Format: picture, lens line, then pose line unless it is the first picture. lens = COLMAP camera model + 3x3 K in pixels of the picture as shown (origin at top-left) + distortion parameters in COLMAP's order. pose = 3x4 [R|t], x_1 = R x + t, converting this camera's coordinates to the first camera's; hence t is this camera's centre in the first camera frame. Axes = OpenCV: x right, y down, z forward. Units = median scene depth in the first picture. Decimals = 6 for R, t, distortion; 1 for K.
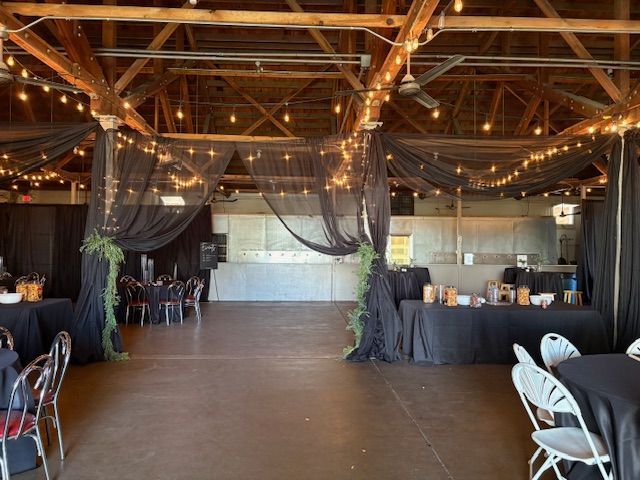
lens RADIAL K [[485.2, 0, 322.3], [0, 485.2, 244.1], [0, 0, 1]] dist [0.033629, -0.007124]
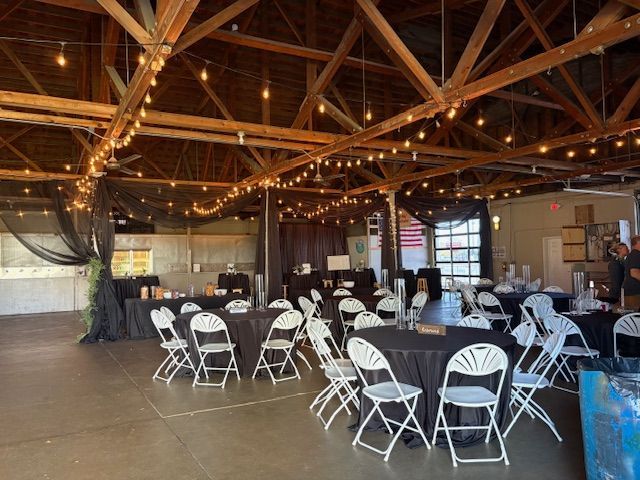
lens RADIAL K [[485.2, 0, 322.3], [0, 485.2, 244.1], [0, 0, 1]] dist [0.033629, -0.007124]
pose [[0.890089, -0.011444, 0.455644, 0.025883], [0.022795, 0.999551, -0.019425, -0.000060], [-0.455217, 0.027676, 0.889950, -0.441353]]
